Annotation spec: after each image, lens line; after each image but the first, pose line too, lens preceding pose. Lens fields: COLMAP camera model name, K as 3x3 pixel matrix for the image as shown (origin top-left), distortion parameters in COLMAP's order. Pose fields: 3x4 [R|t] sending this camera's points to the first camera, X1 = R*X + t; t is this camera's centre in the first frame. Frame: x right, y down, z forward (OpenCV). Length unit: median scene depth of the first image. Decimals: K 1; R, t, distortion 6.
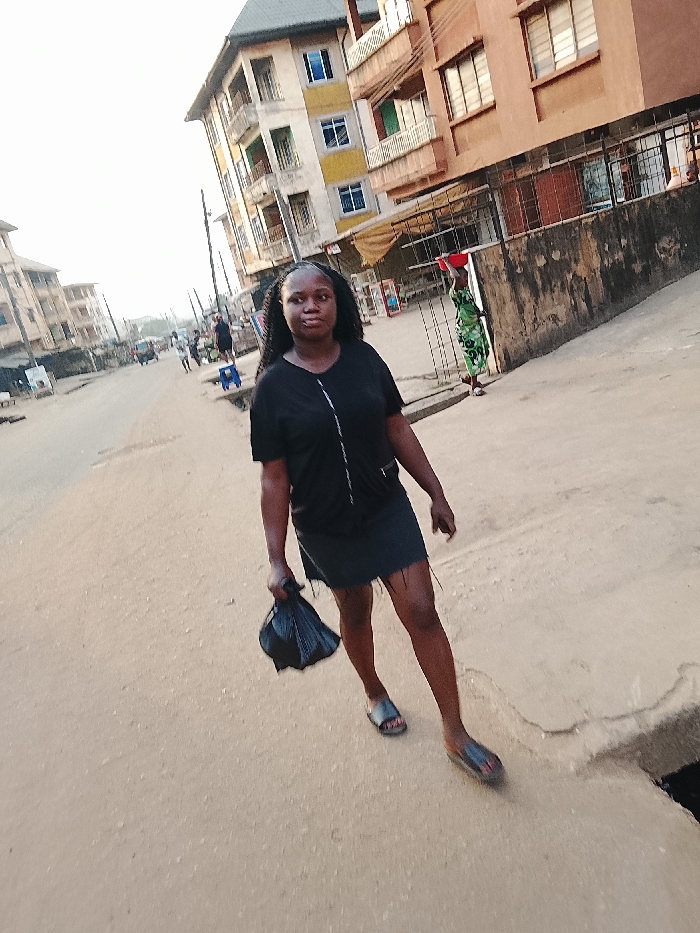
lens RADIAL K [[701.1, 0, 350.0], [0, 701.1, 466.5], [0, 0, 1]] dist [0.117846, 0.000161]
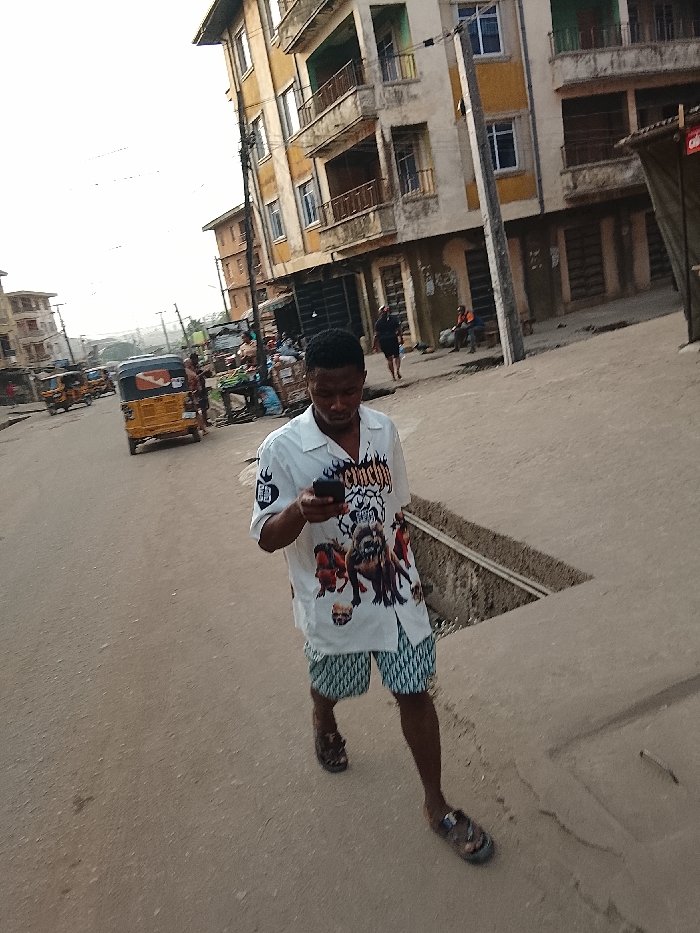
lens RADIAL K [[701.1, 0, 350.0], [0, 701.1, 466.5], [0, 0, 1]] dist [0.117846, 0.000161]
pose [[0.996158, 0.063344, 0.060468, -0.116509], [-0.059885, 0.996553, -0.057408, -0.070594], [-0.063896, 0.053566, 0.996518, 0.390954]]
